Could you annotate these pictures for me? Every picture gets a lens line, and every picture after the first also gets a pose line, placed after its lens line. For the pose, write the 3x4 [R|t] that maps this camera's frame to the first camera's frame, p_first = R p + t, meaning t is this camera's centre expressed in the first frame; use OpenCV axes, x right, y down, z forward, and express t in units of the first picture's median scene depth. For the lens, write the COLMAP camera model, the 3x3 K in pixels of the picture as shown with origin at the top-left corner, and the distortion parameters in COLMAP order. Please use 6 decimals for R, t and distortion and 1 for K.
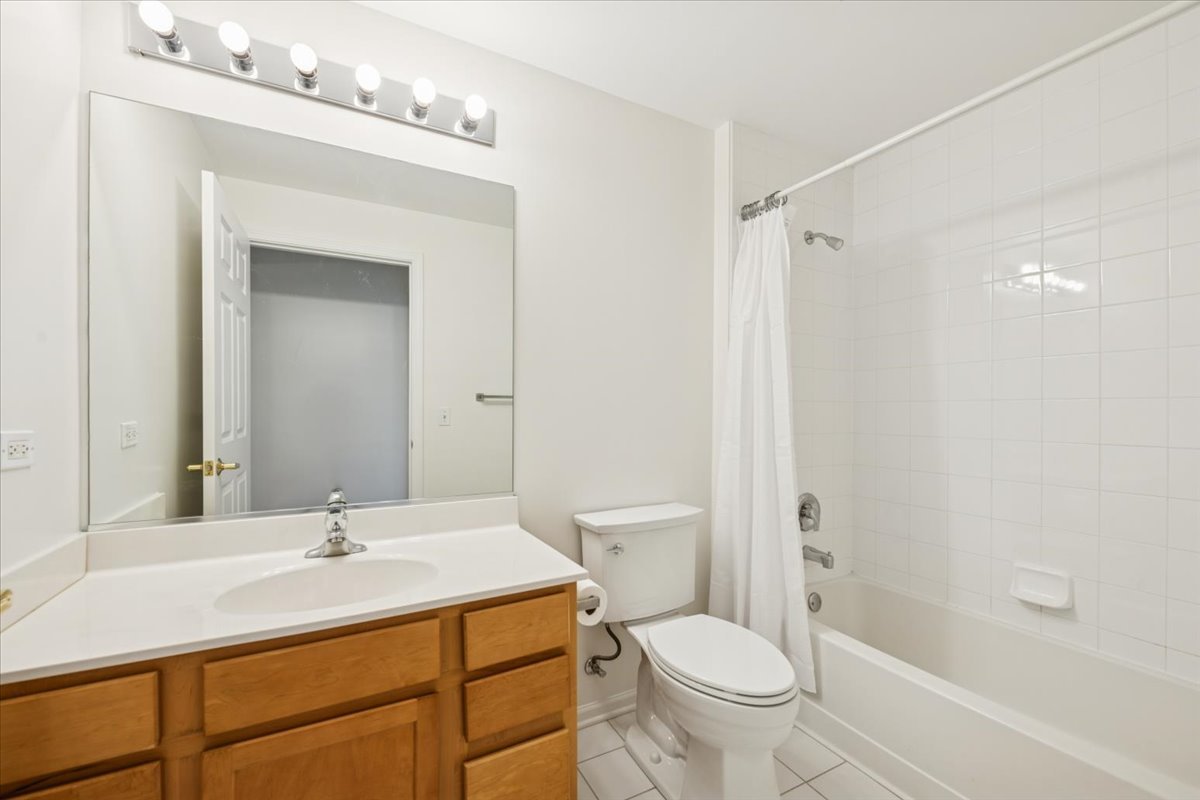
lens RADIAL K [[491.4, 0, 601.6], [0, 491.4, 406.3], [0, 0, 1]] dist [-0.000587, -0.000229]
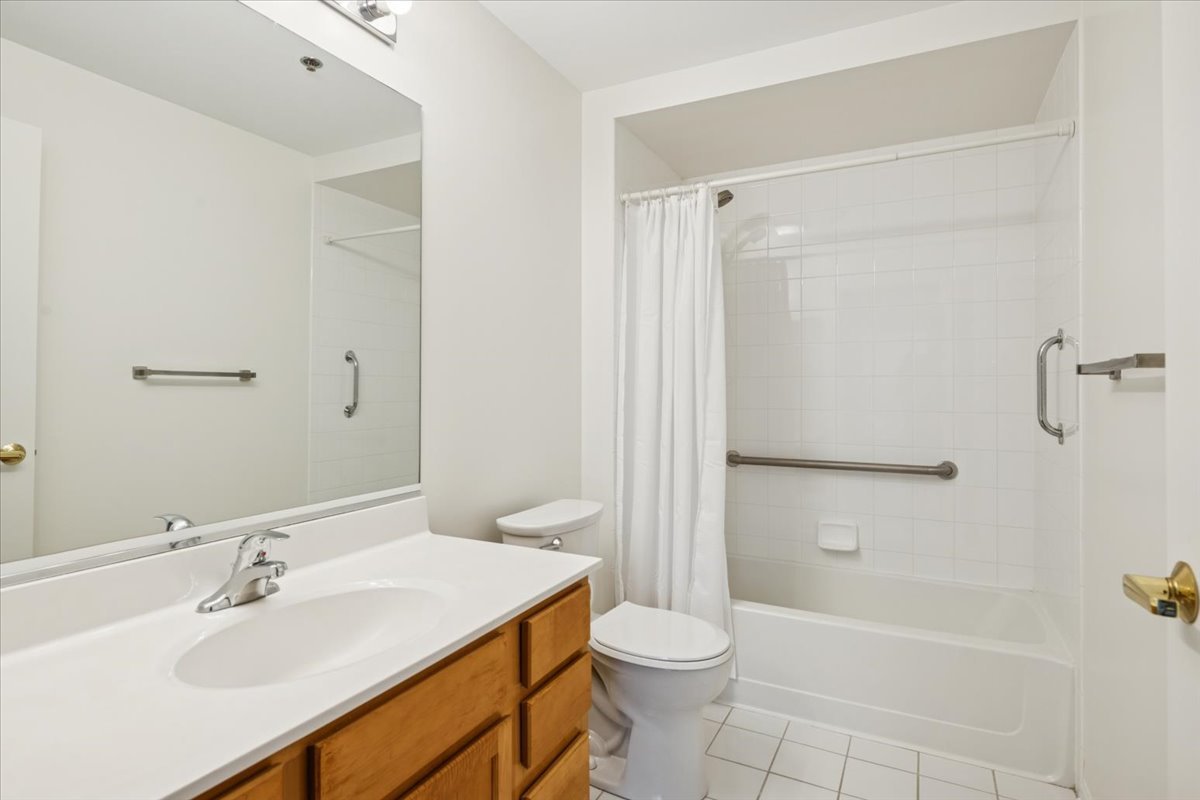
lens RADIAL K [[638.3, 0, 600.0], [0, 638.3, 400.0], [0, 0, 1]] dist [0.000062, -0.000114]
pose [[0.821937, 0.004148, 0.569564, -0.570010], [-0.010014, 0.999924, 0.007169, 0.010204], [-0.569491, -0.011596, 0.821916, -0.005011]]
